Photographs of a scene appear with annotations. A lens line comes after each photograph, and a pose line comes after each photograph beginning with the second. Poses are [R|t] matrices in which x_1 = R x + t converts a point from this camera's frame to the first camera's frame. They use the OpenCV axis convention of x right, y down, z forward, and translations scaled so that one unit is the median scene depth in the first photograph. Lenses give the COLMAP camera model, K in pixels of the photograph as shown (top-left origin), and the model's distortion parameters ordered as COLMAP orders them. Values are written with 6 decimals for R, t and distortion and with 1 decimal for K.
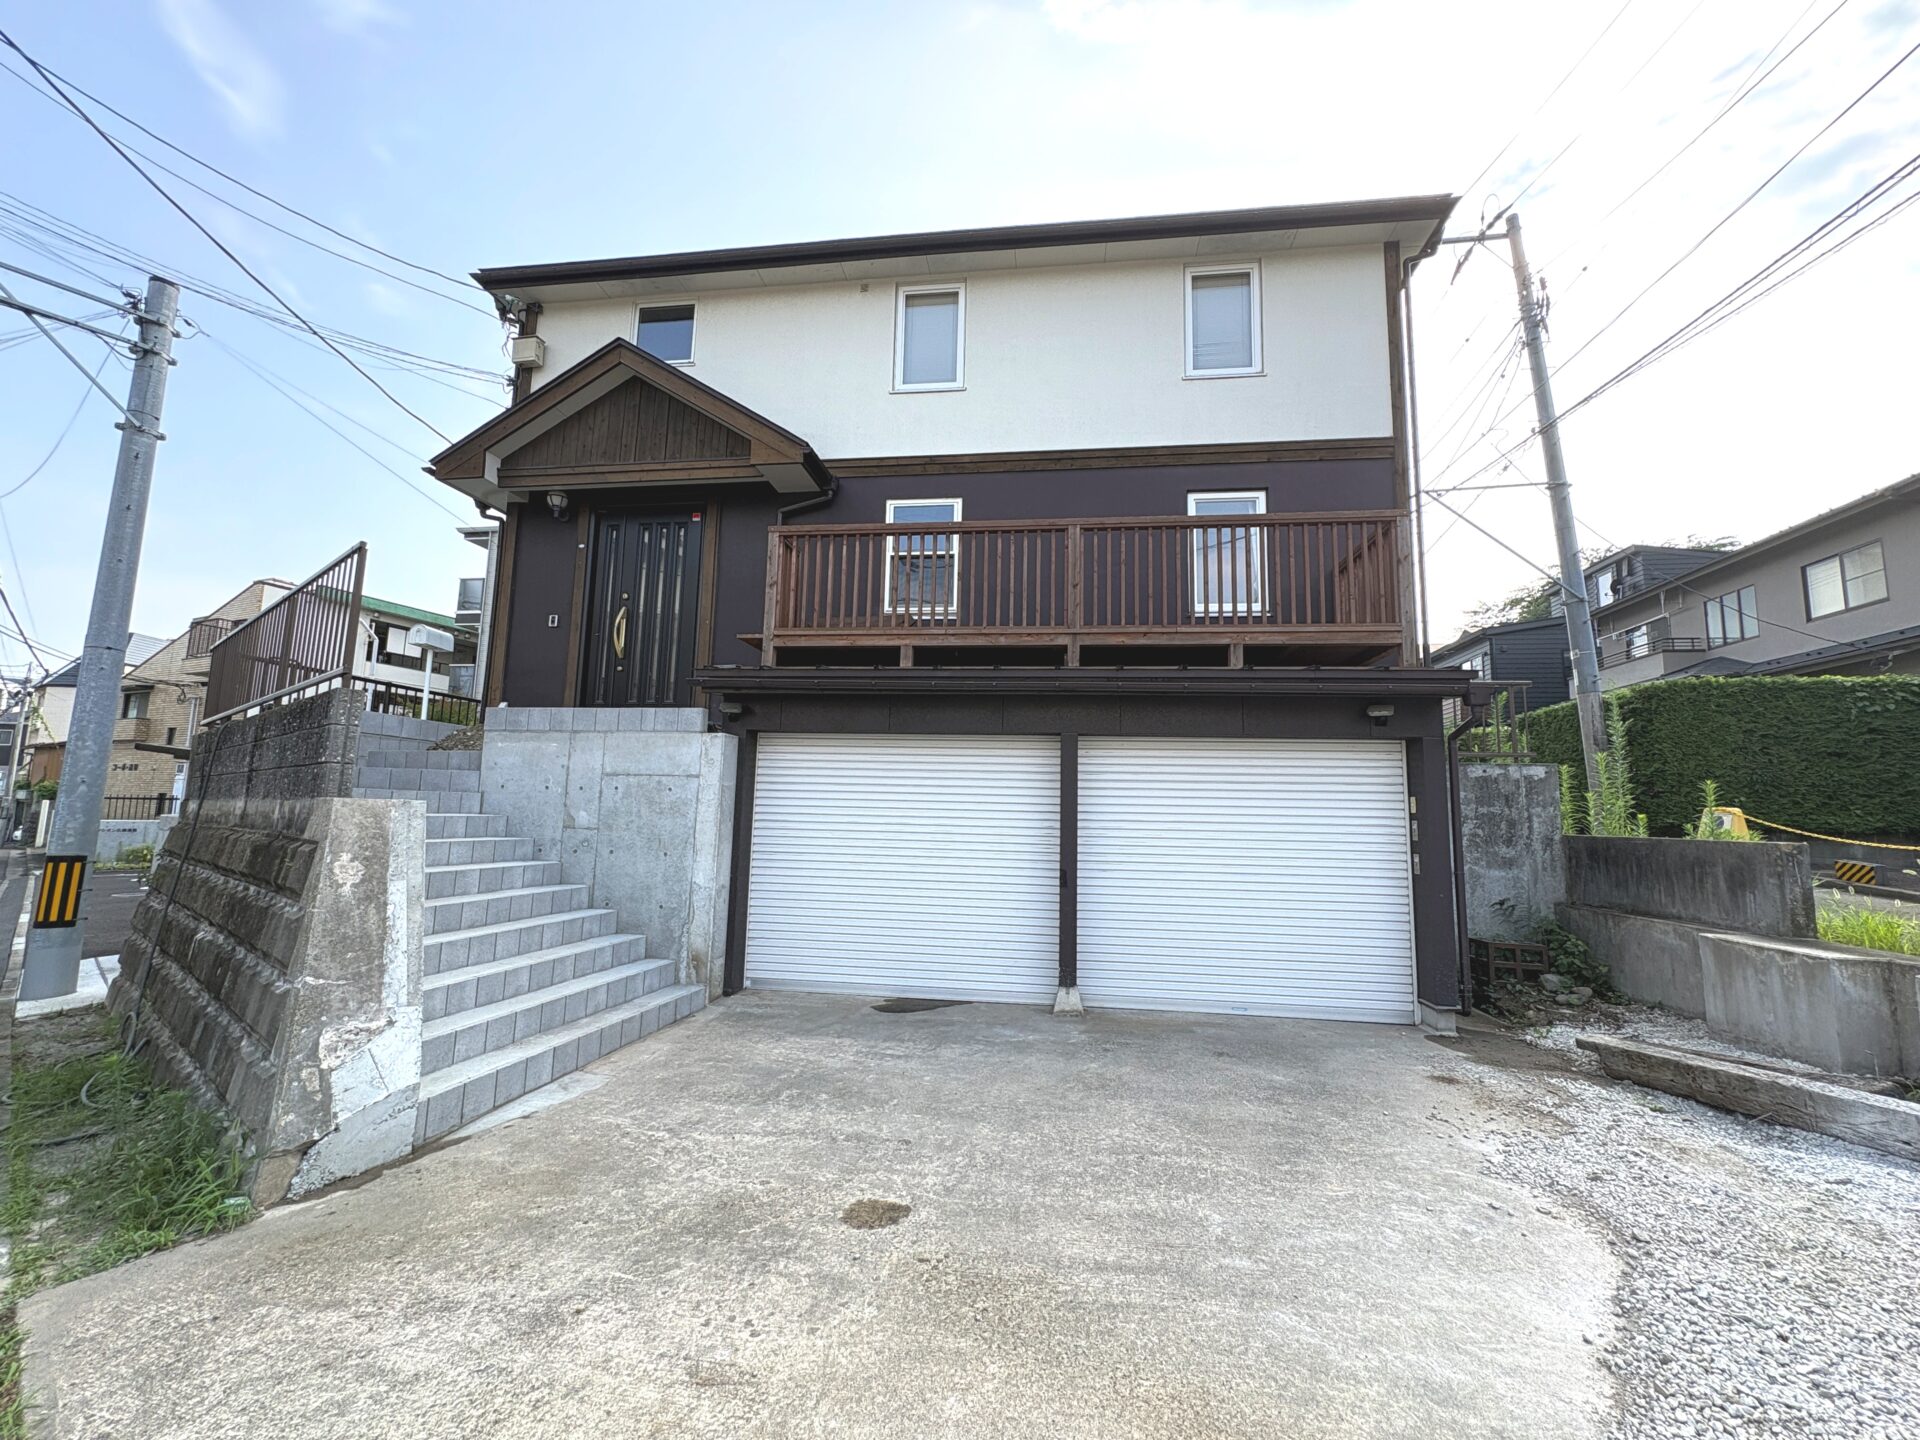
lens RADIAL K [[765.8, 0, 955.3], [0, 765.8, 718.9], [0, 0, 1]] dist [-0.000421, 0.000237]
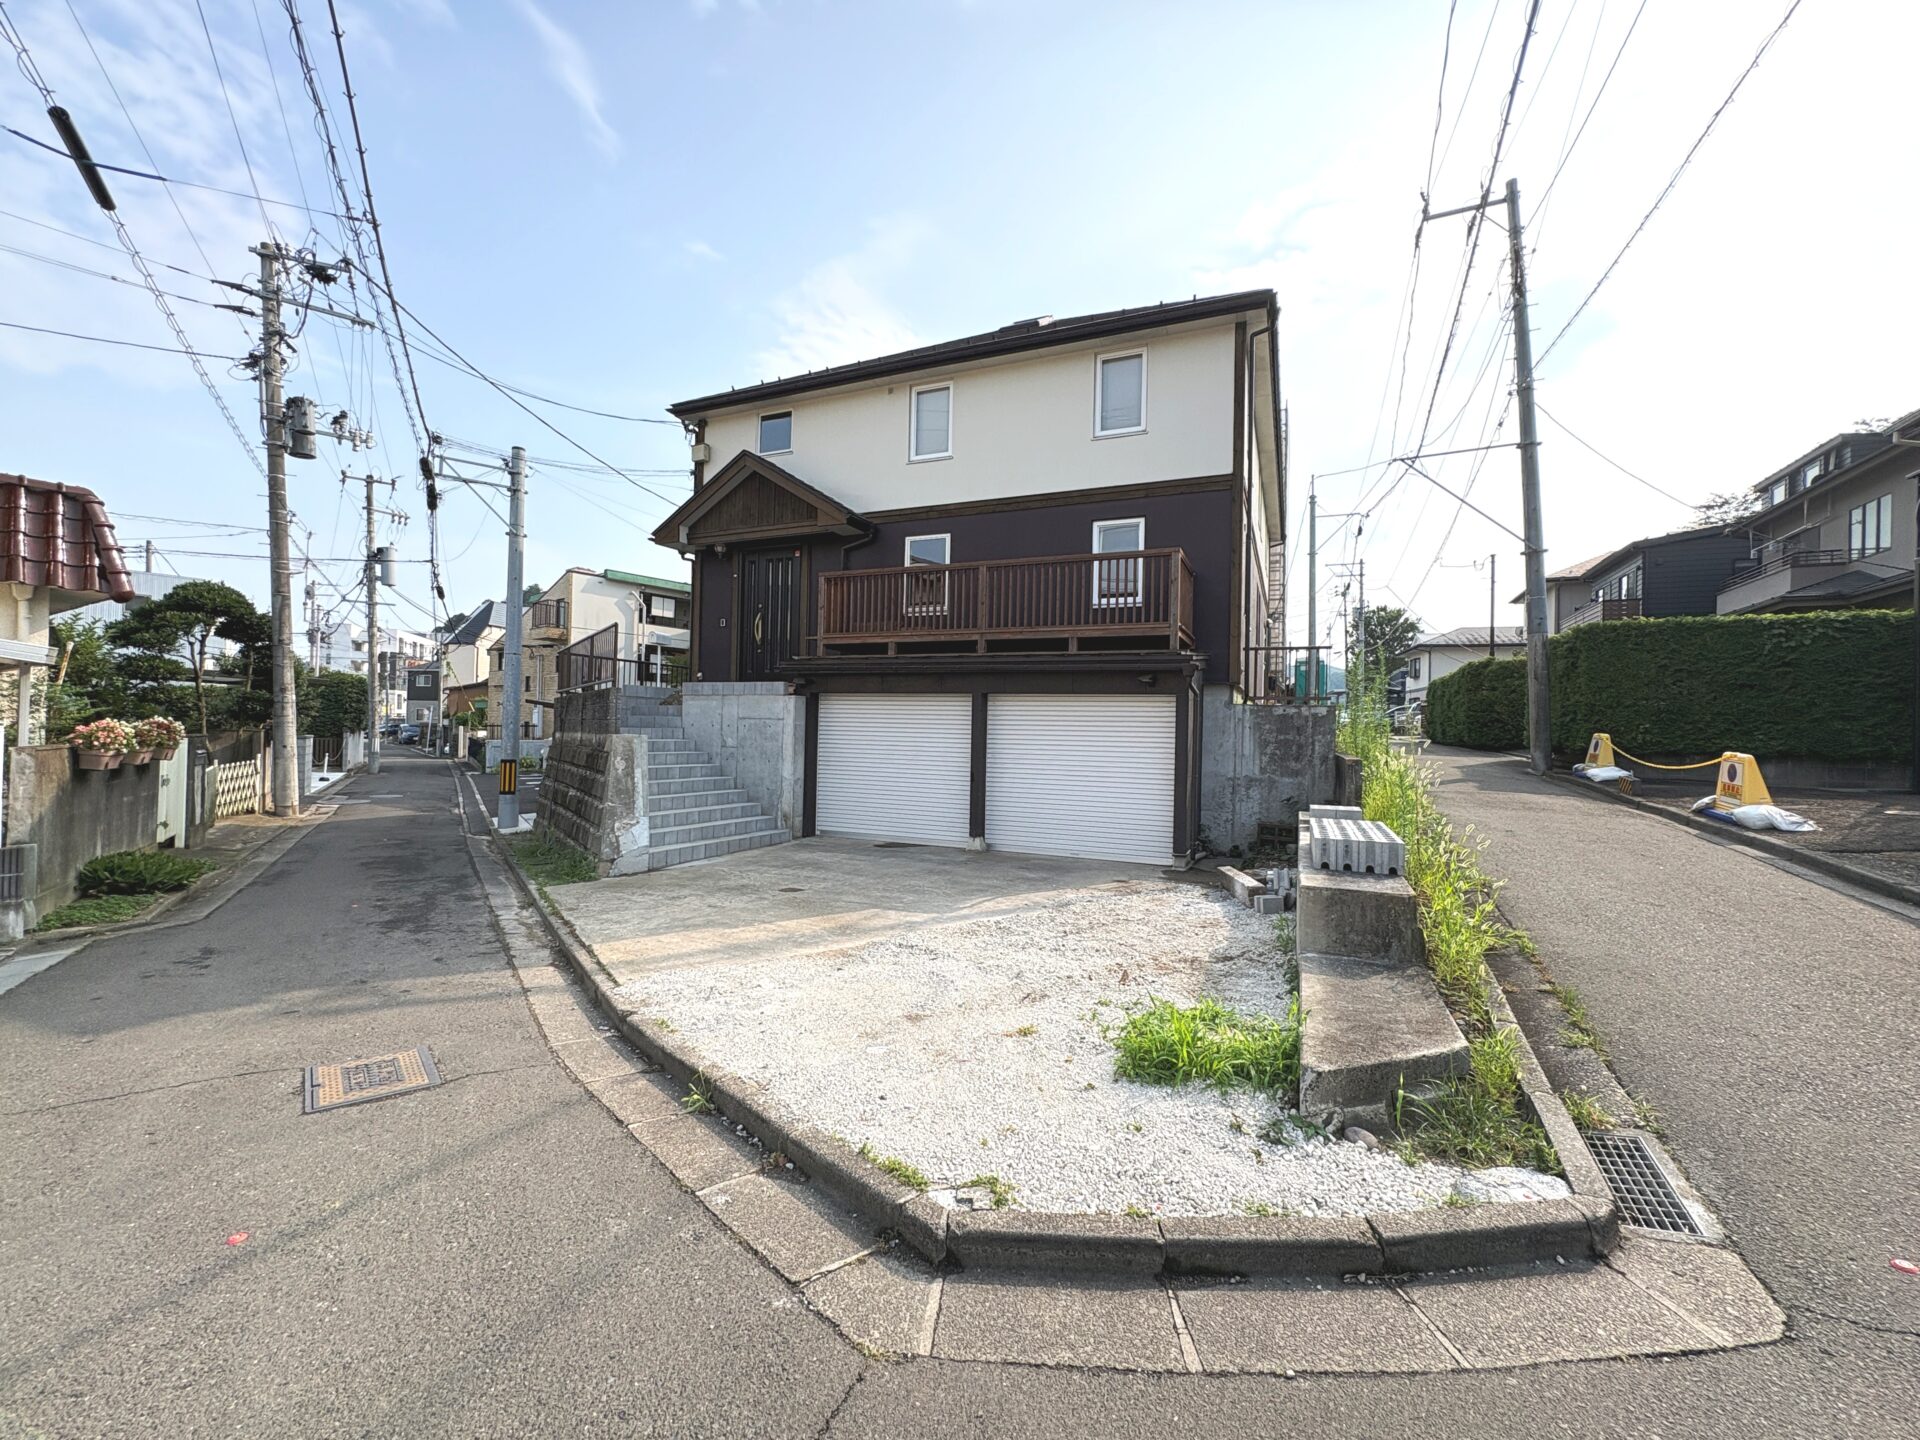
lens RADIAL K [[765.8, 0, 955.3], [0, 765.8, 718.9], [0, 0, 1]] dist [-0.000421, 0.000237]
pose [[0.961133, -0.006122, -0.276017, 0.509610], [0.034952, 0.994408, 0.099652, -0.084933], [0.273864, -0.105426, 0.955973, -0.576048]]
